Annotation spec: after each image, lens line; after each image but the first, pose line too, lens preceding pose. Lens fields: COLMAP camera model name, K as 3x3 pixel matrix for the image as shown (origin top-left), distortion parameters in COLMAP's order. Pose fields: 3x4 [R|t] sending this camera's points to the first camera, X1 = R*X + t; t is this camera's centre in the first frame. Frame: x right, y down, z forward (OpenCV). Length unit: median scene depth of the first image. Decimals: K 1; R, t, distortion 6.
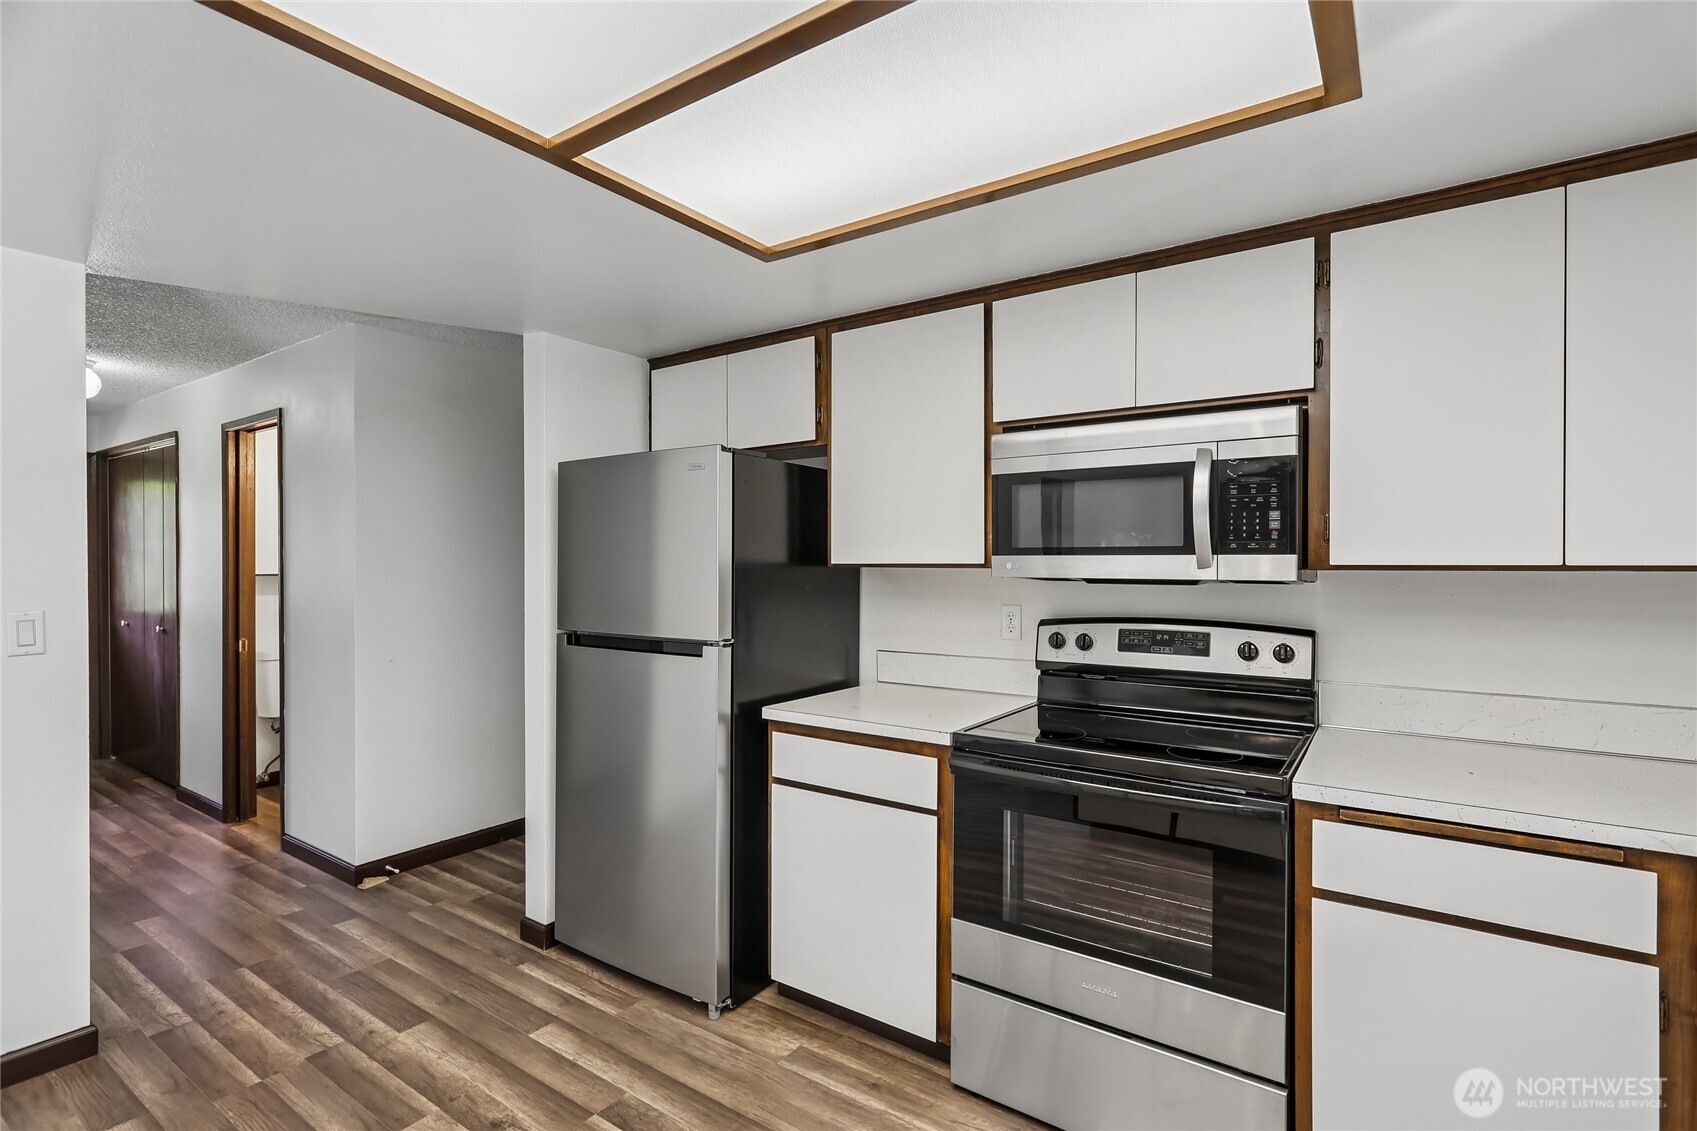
lens RADIAL K [[805.2, 0, 853.0], [0, 805.2, 564.8], [0, 0, 1]] dist [-0.002424, 0.002225]
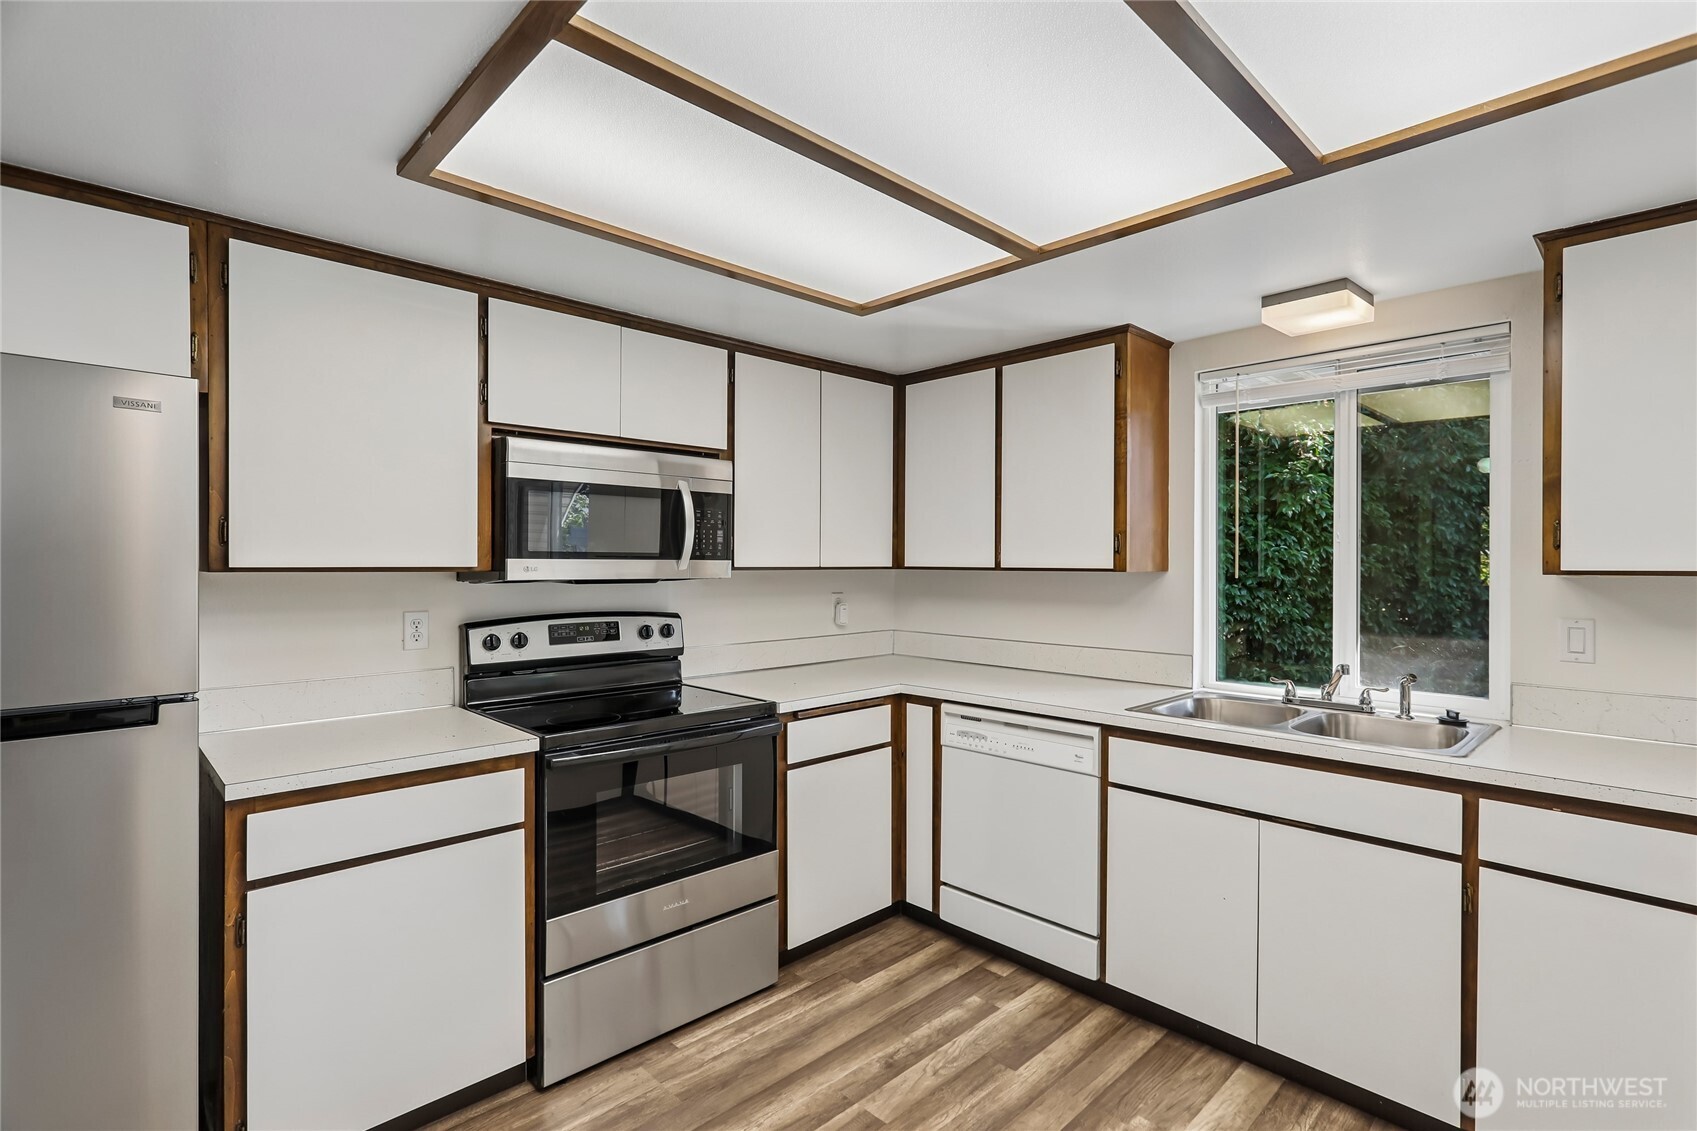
lens RADIAL K [[805.2, 0, 853.0], [0, 805.2, 564.8], [0, 0, 1]] dist [-0.002424, 0.002225]
pose [[0.187688, -0.000218, 0.982229, -0.728005], [0.002254, 0.999997, -0.000208, -0.002599], [-0.982226, 0.002253, 0.187688, 0.404245]]
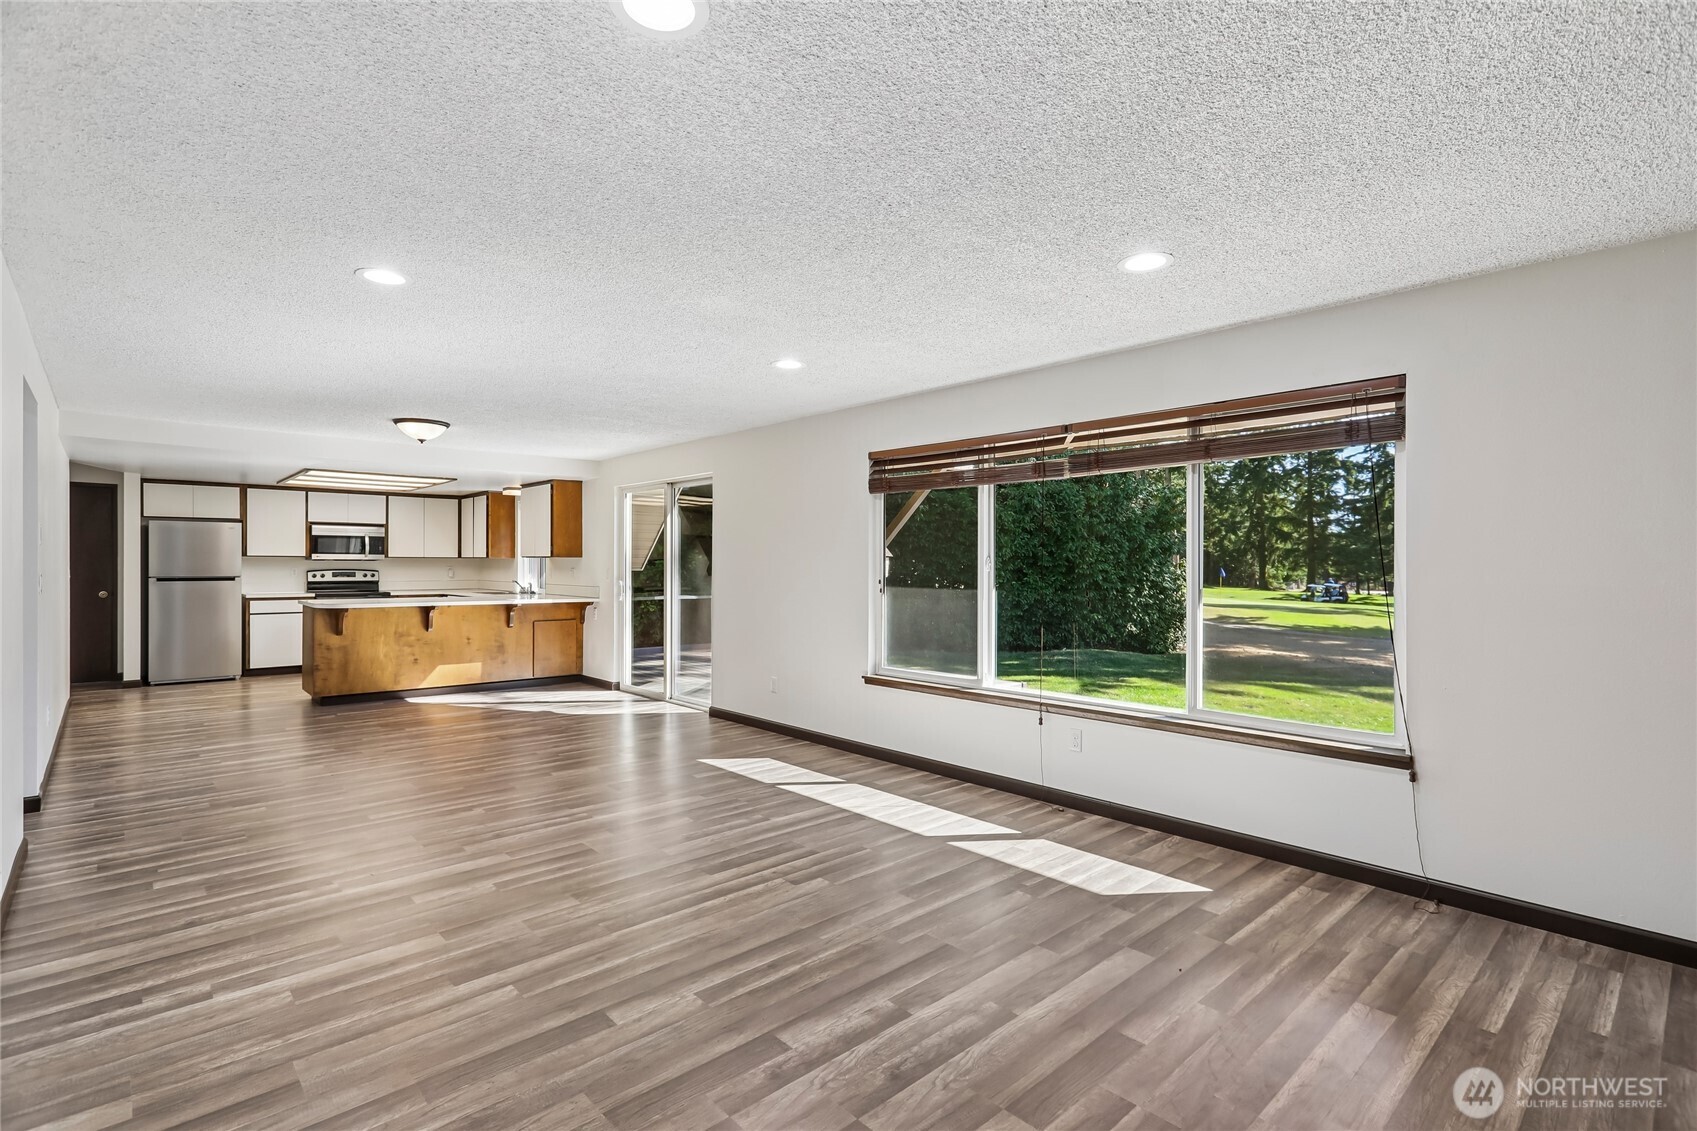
lens RADIAL K [[805.2, 0, 853.0], [0, 805.2, 564.8], [0, 0, 1]] dist [-0.002424, 0.002225]
pose [[0.214865, -0.000218, 0.976644, -3.356285], [0.001358, 0.999999, -0.000076, 0.049734], [-0.976643, 0.001343, 0.214865, -2.683419]]
